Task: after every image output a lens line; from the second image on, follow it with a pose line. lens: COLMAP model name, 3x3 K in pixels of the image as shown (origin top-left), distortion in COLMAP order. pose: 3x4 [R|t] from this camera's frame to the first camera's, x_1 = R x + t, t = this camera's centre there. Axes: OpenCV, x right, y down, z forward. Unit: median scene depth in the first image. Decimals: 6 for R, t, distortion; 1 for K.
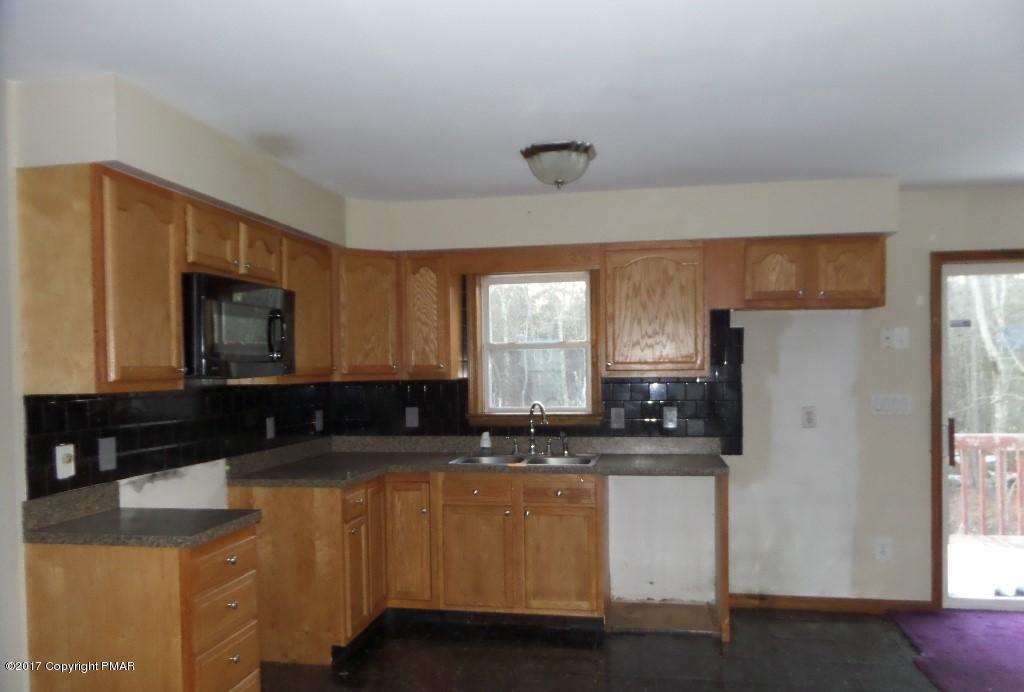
lens RADIAL K [[747.4, 0, 511.6], [0, 747.4, 385.7], [0, 0, 1]] dist [0.010833, -0.039754]
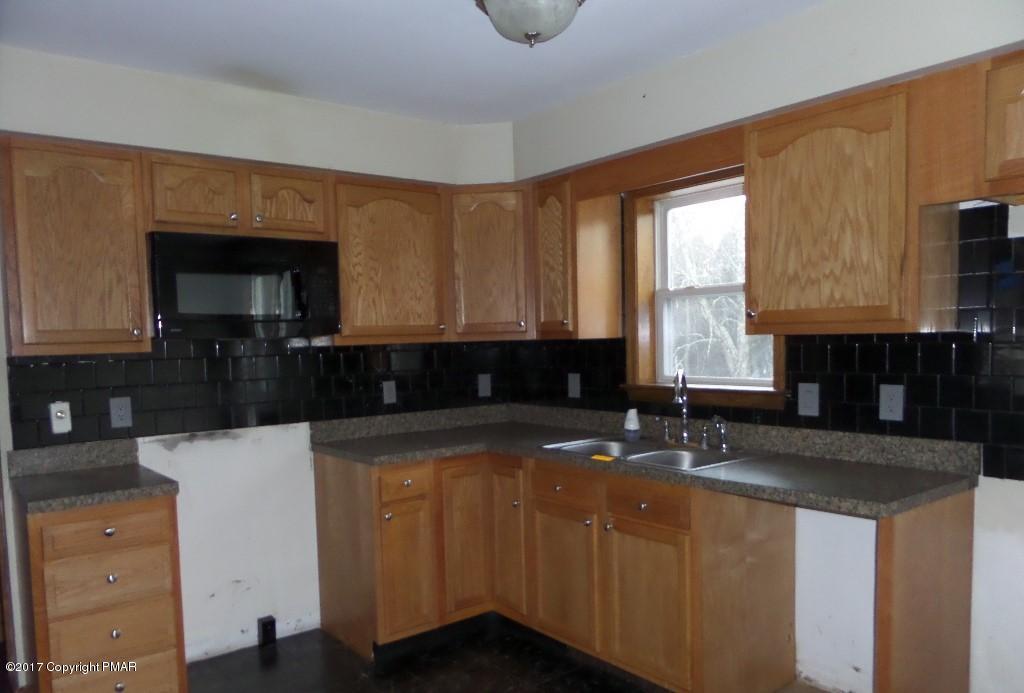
lens RADIAL K [[747.4, 0, 511.6], [0, 747.4, 386.2], [0, 0, 1]] dist [0.010833, -0.039754]
pose [[0.753956, 0.037982, -0.655826, 0.395529], [0.000964, 0.998262, 0.058923, -0.005532], [0.656924, -0.045057, 0.752609, 0.391071]]
